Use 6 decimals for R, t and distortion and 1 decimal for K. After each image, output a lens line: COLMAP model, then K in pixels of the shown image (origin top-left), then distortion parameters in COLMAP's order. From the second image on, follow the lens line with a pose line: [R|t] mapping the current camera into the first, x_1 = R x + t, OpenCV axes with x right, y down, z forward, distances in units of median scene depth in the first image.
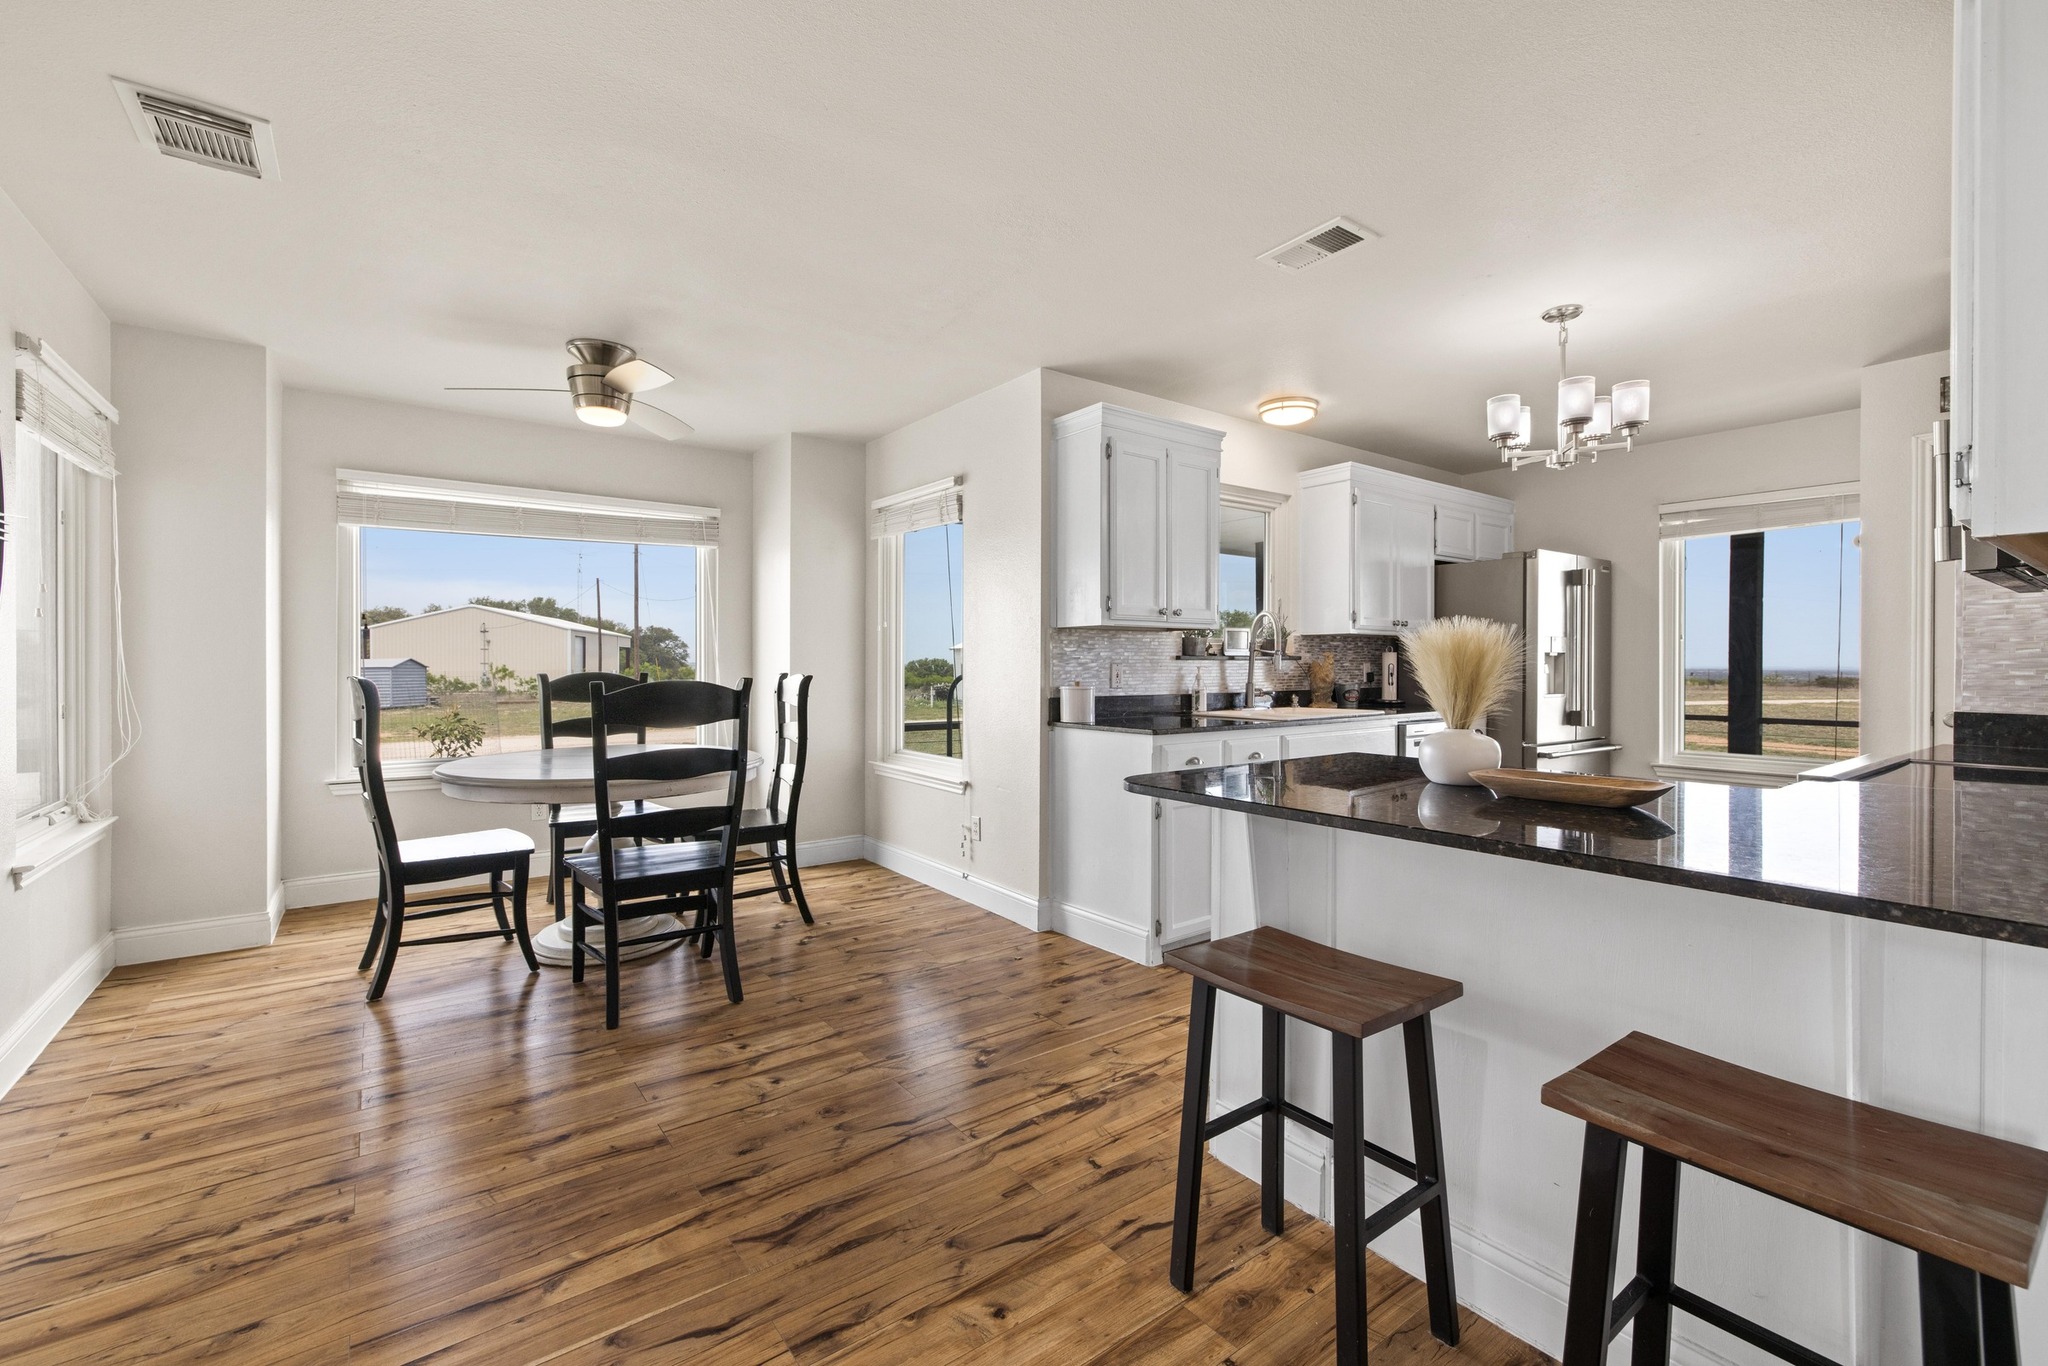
lens RADIAL K [[861.5, 0, 1024.0], [0, 861.5, 683.0], [0, 0, 1]] dist [0.001954, 0.000269]
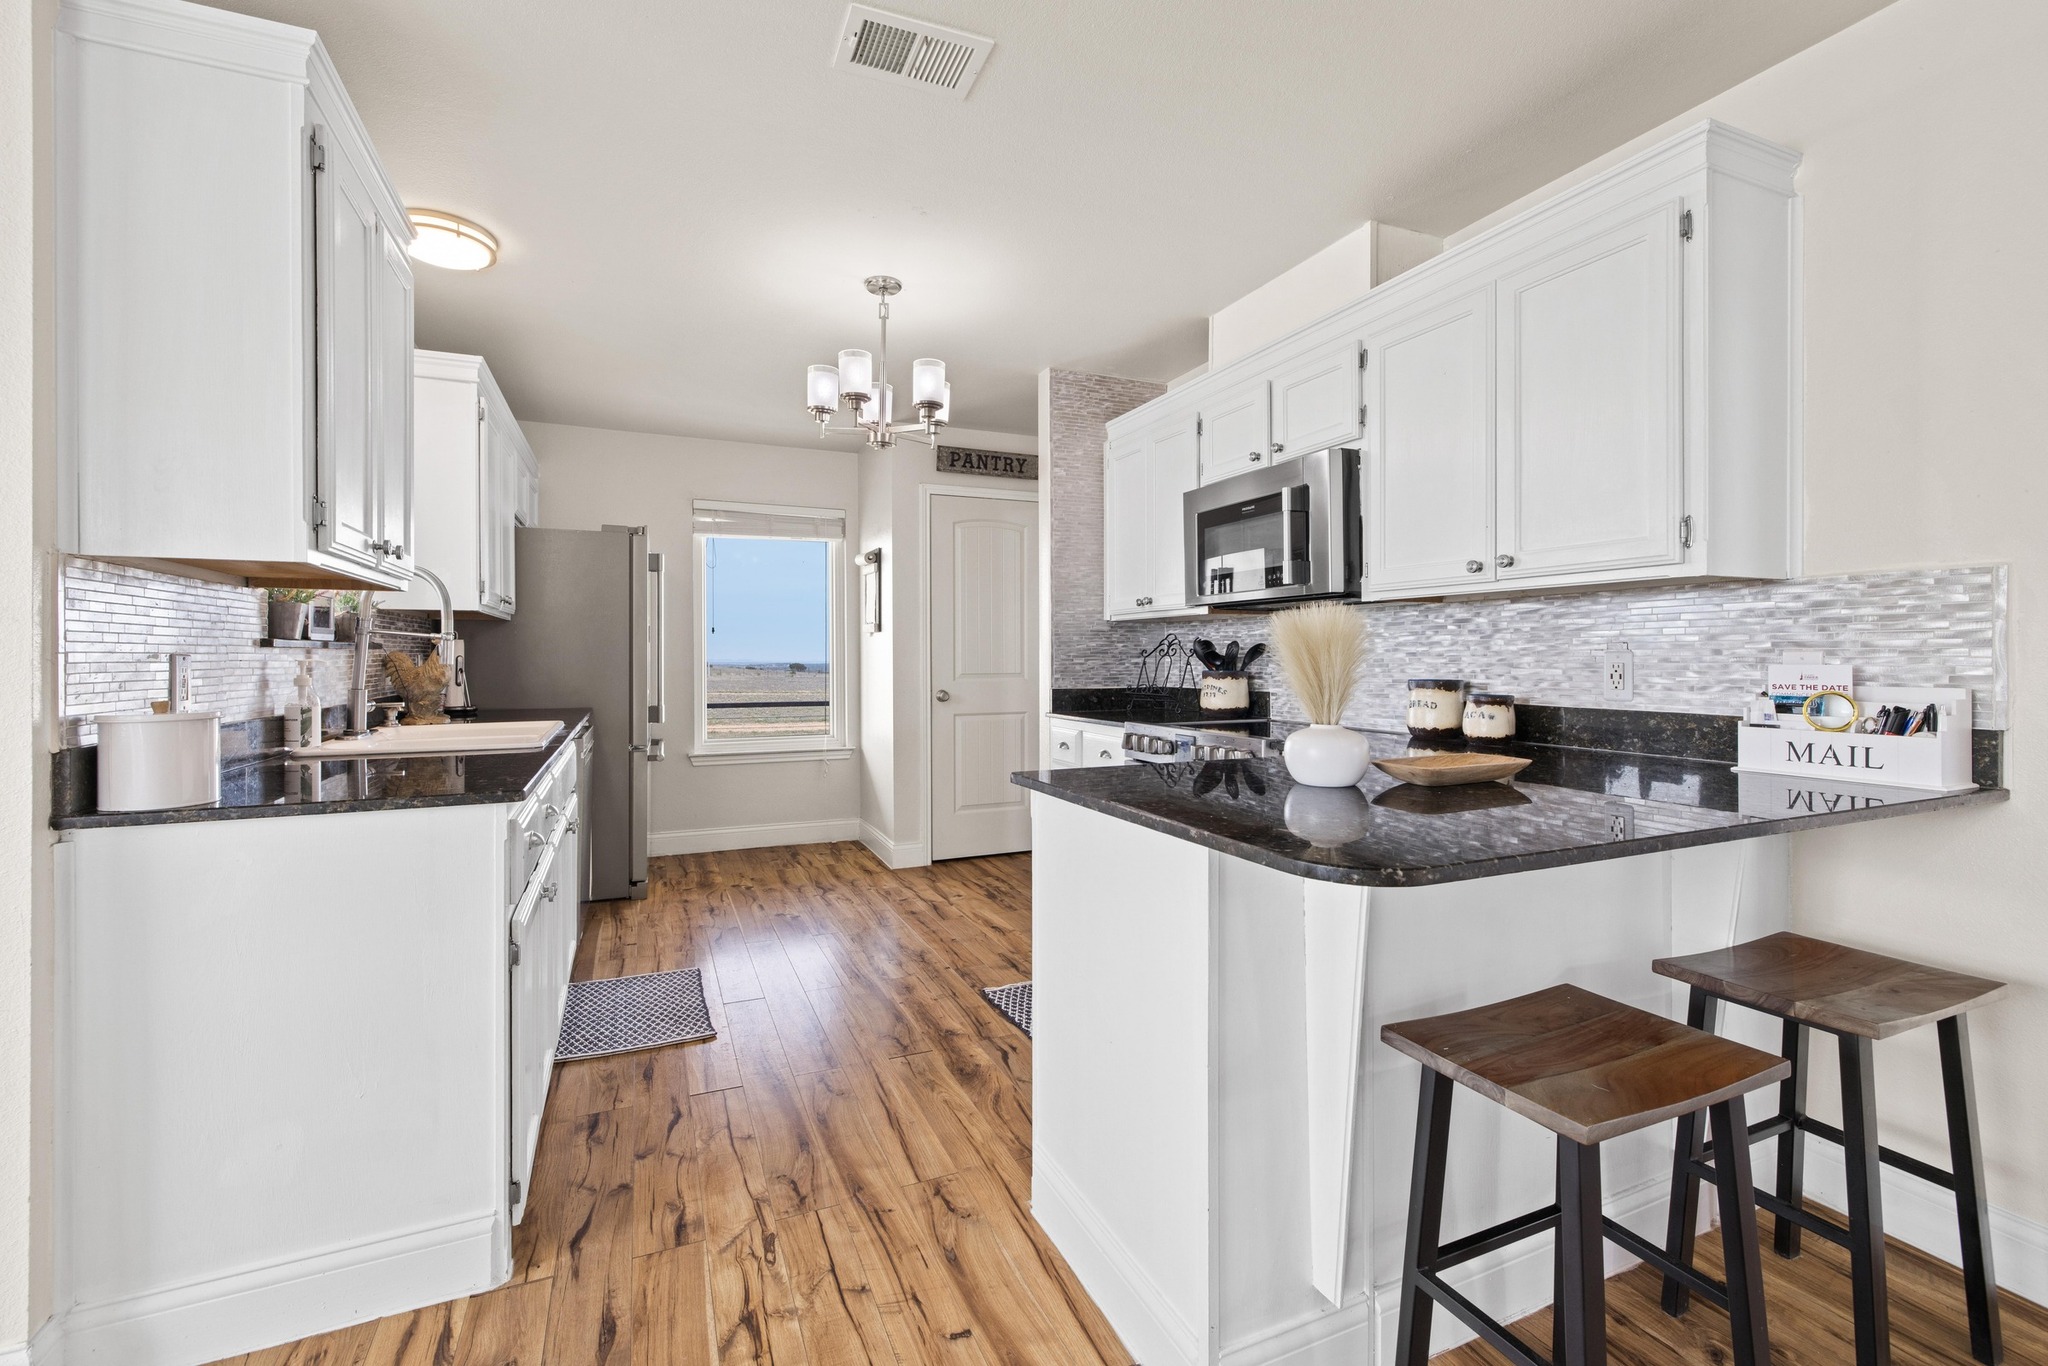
lens RADIAL K [[861.5, 0, 1024.0], [0, 861.5, 683.0], [0, 0, 1]] dist [0.001954, 0.000269]
pose [[0.225738, -0.025626, 0.973851, -0.222954], [0.011694, 0.999653, 0.023594, -0.013794], [-0.974118, 0.006062, 0.225959, 0.537811]]
